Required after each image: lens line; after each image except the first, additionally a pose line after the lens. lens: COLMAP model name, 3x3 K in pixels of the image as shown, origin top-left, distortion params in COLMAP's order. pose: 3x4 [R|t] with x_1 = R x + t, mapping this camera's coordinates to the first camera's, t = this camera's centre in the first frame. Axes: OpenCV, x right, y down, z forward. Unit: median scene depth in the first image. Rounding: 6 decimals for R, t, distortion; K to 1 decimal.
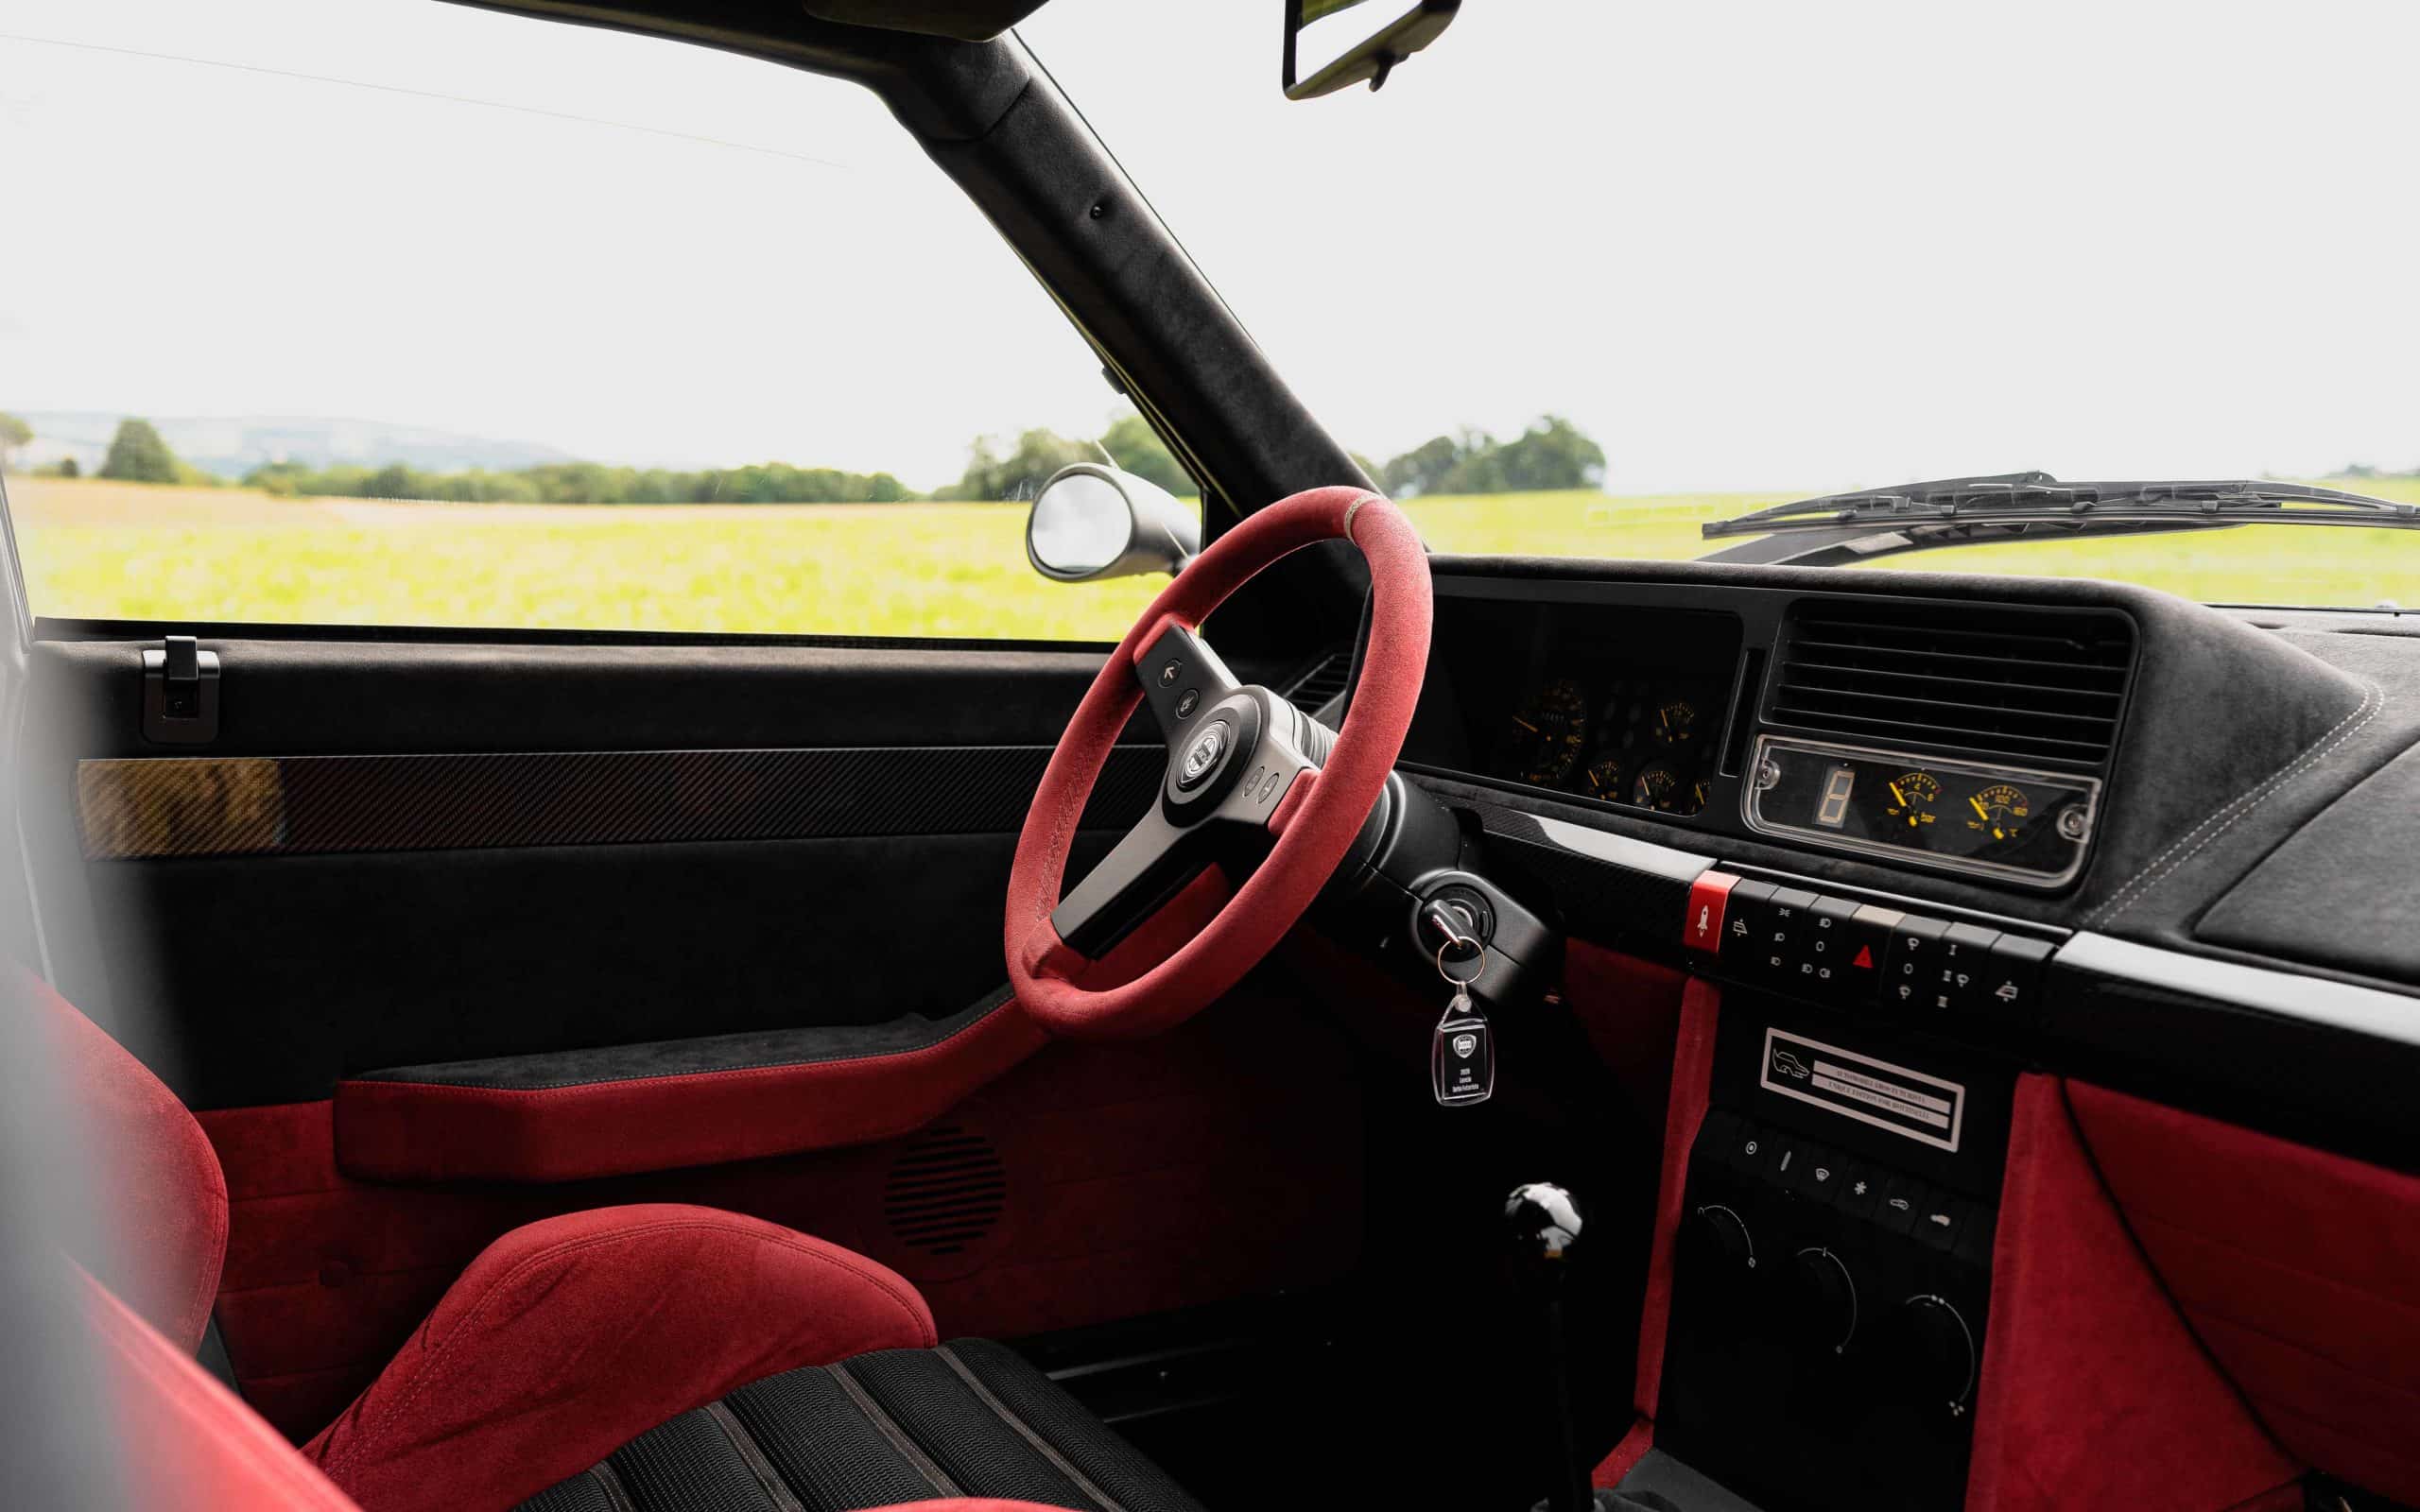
lens RADIAL K [[2287.4, 0, 1198.6], [0, 2287.4, 748.8], [0, 0, 1]] dist [0.083025, 0.000000]
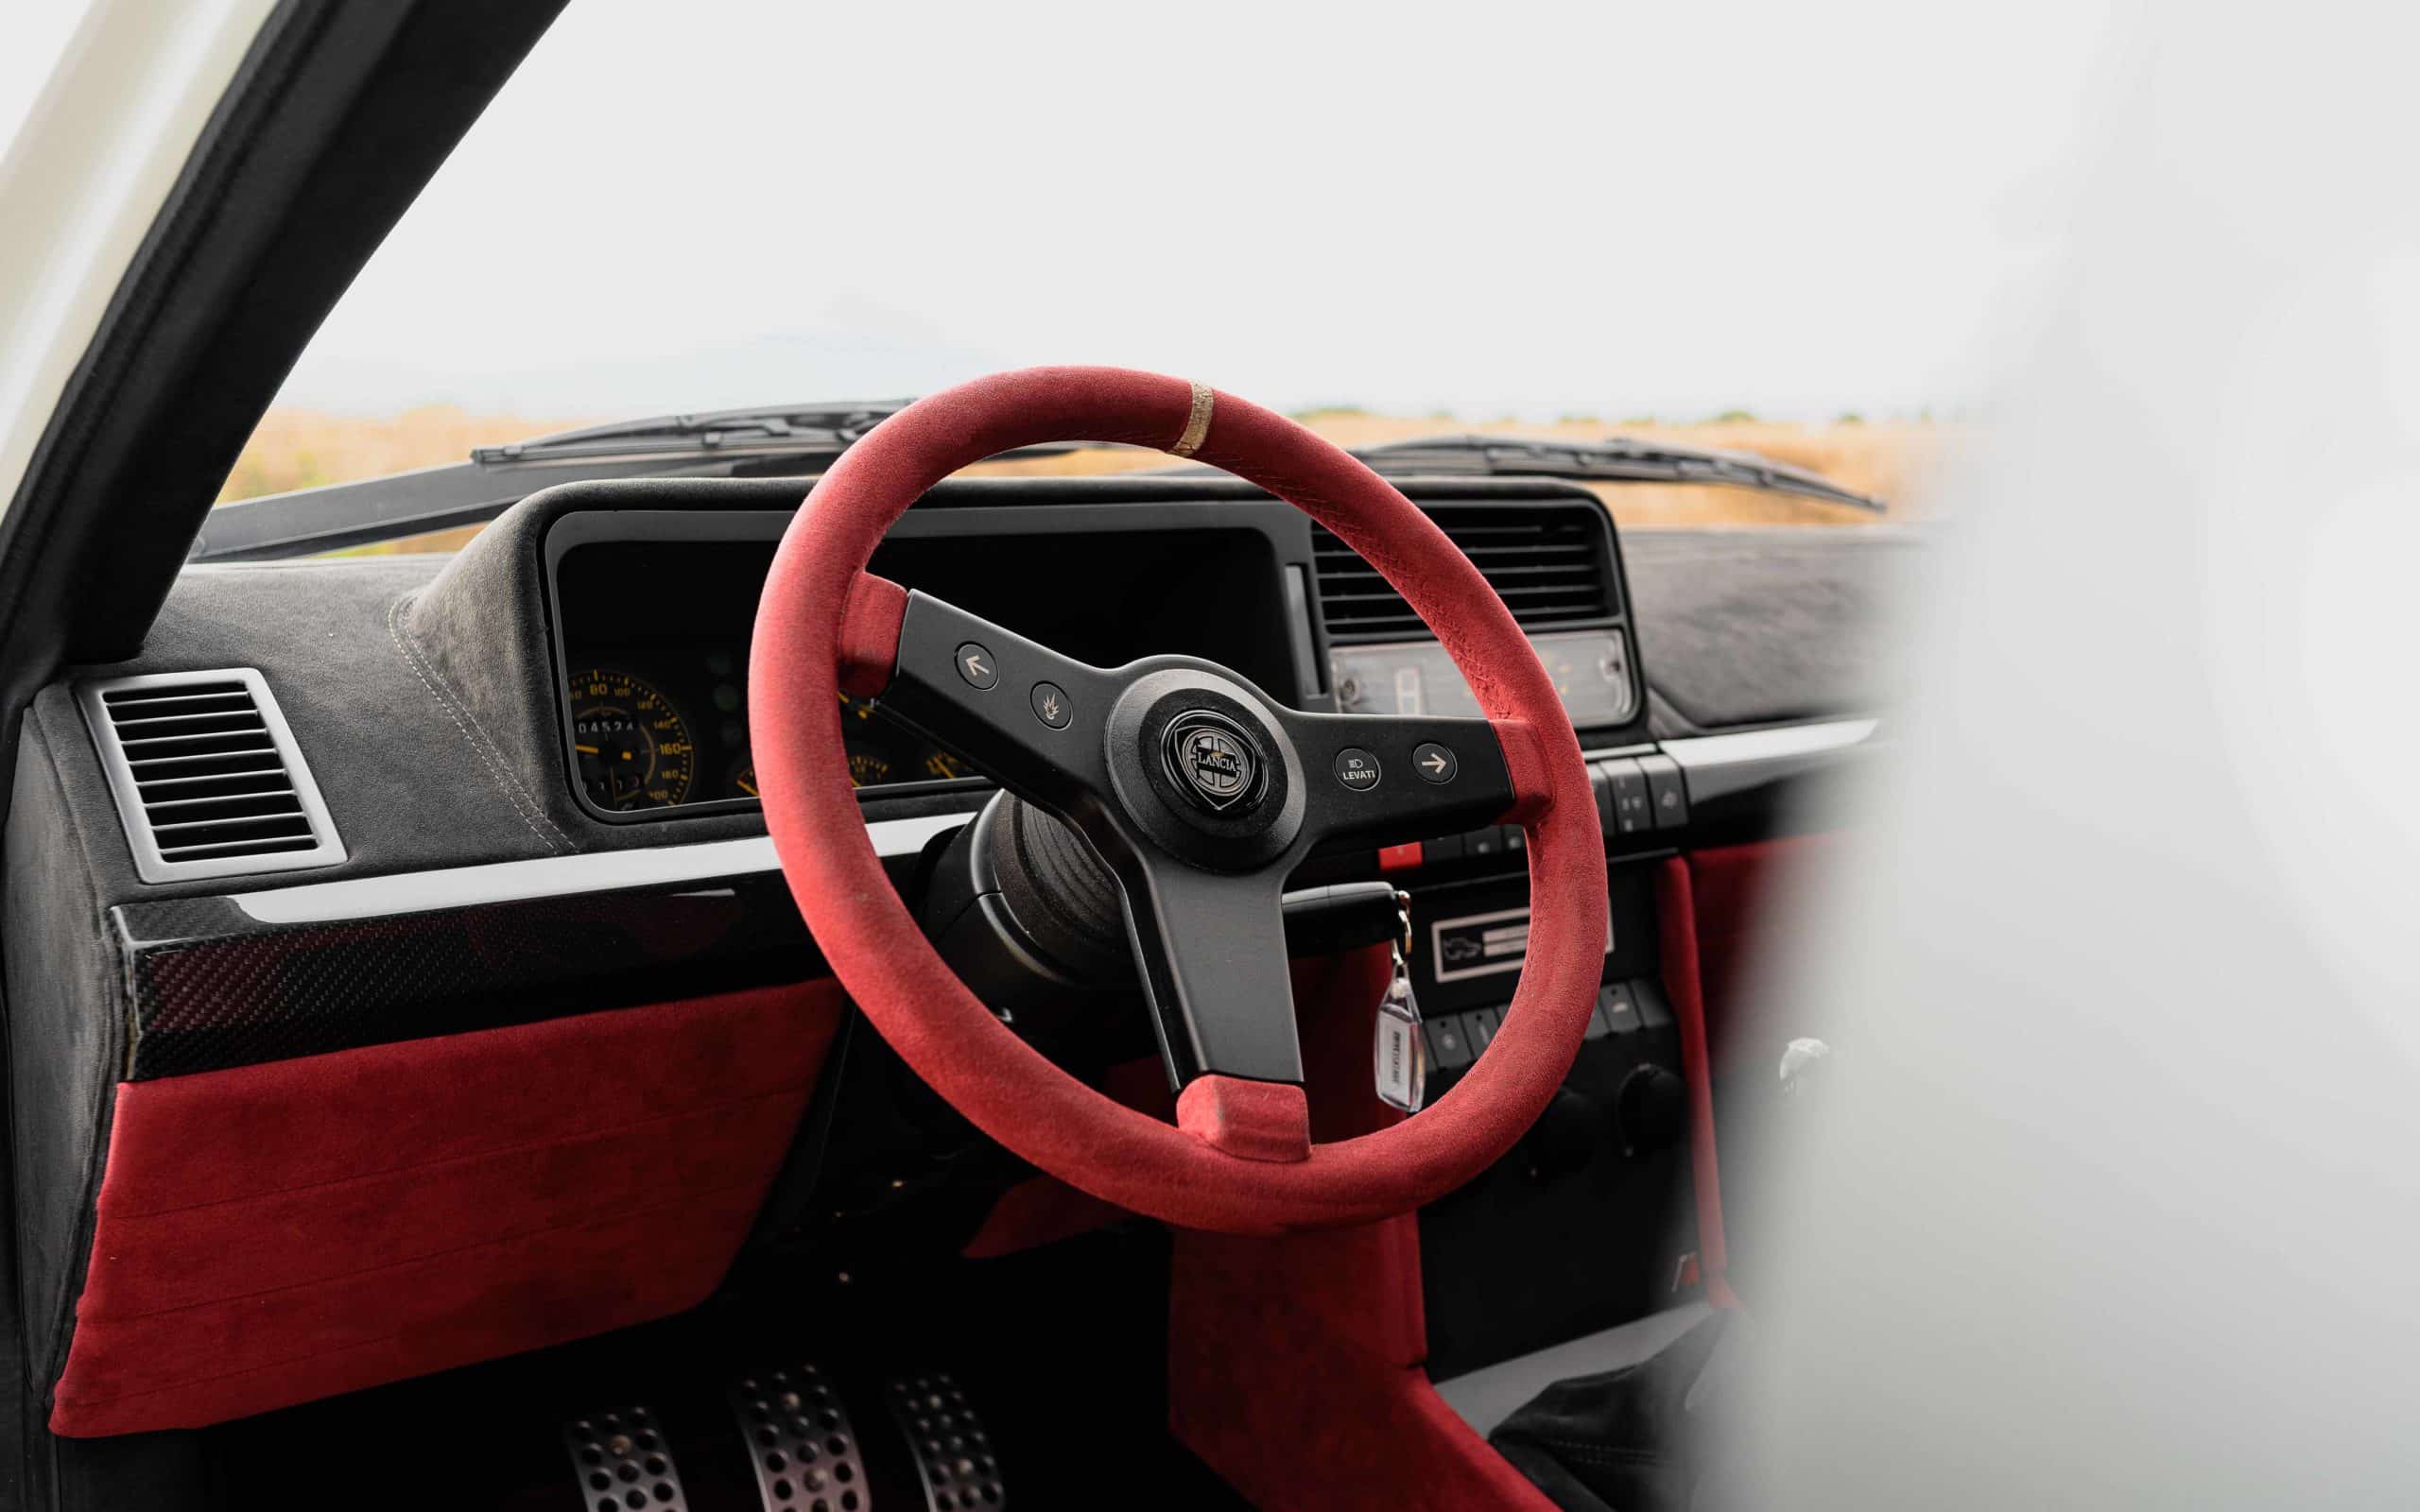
lens RADIAL K [[2287.4, 0, 1211.6], [0, 2287.4, 767.8], [0, 0, 1]] dist [0.083025, 0.000000]
pose [[-0.156848, -0.113506, 0.981078, -0.740313], [0.121921, 0.983550, 0.133284, -0.096531], [-0.980068, 0.140519, -0.140430, 1.247751]]
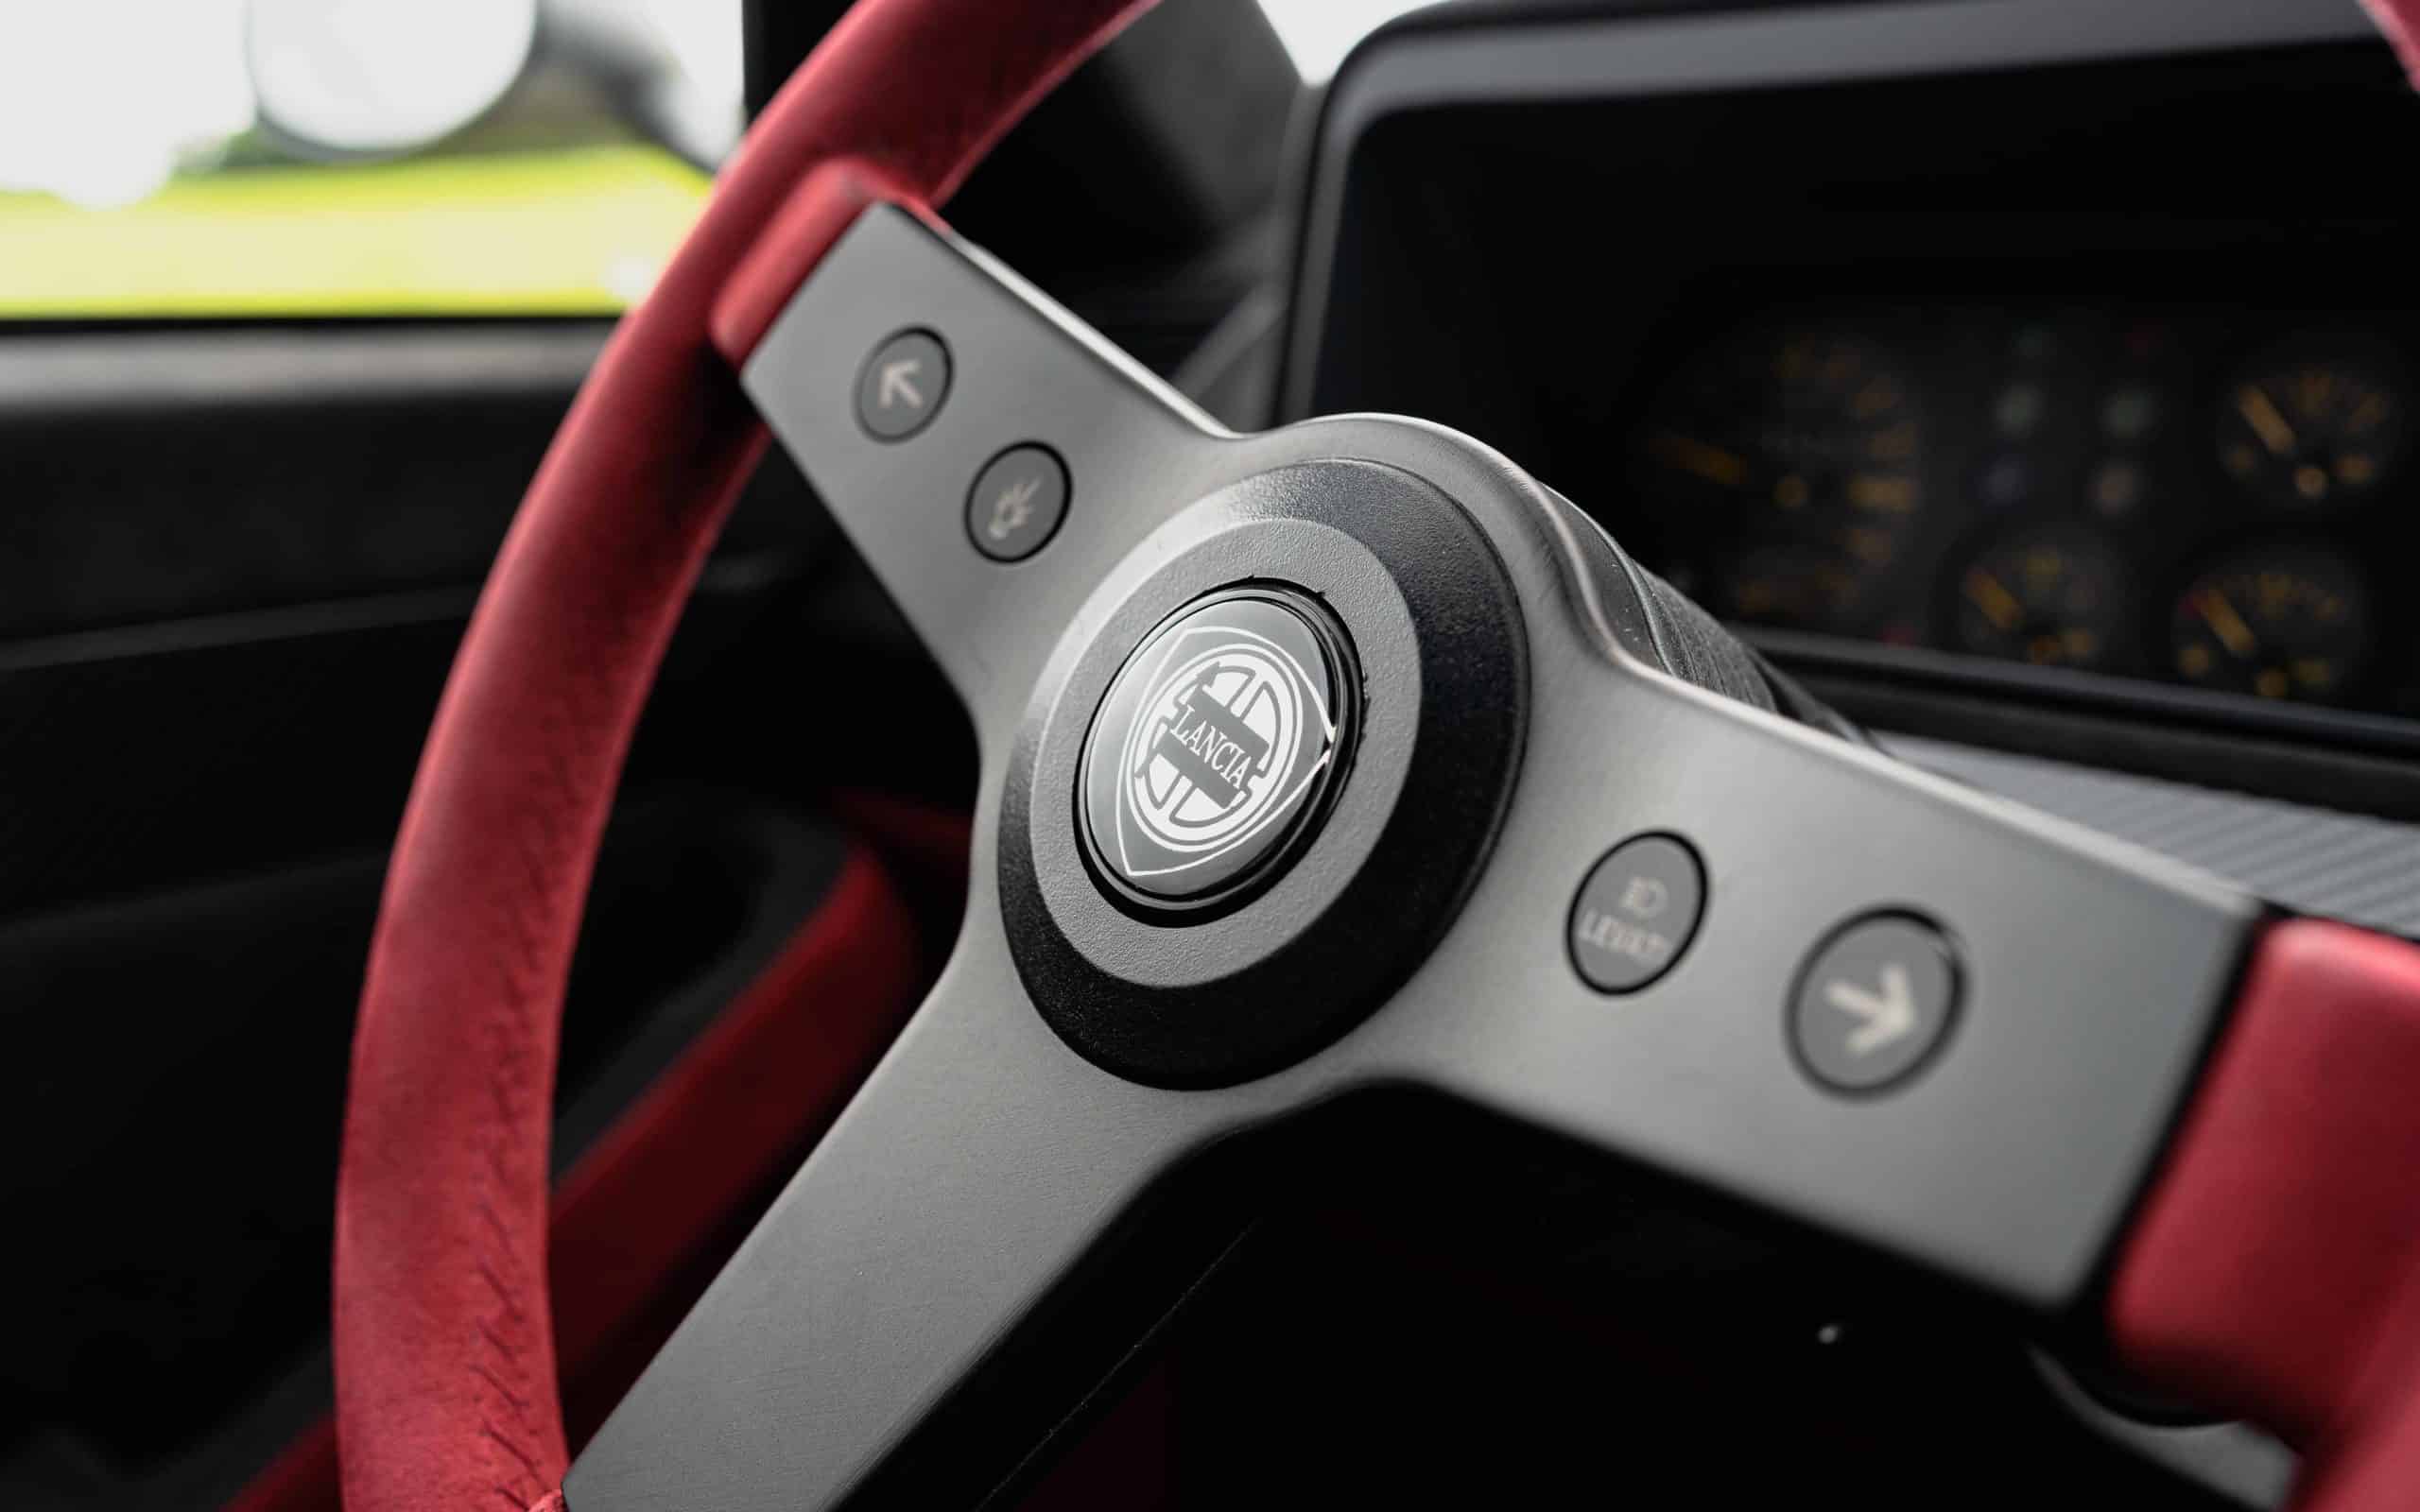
lens RADIAL K [[2287.4, 0, 1203.2], [0, 2287.4, 757.0], [0, 0, 1]] dist [0.083025, 0.000000]
pose [[0.949656, -0.110811, 0.293045, -0.074558], [0.068799, 0.986290, 0.149998, -0.034334], [-0.305649, -0.122285, 0.944259, 0.896723]]
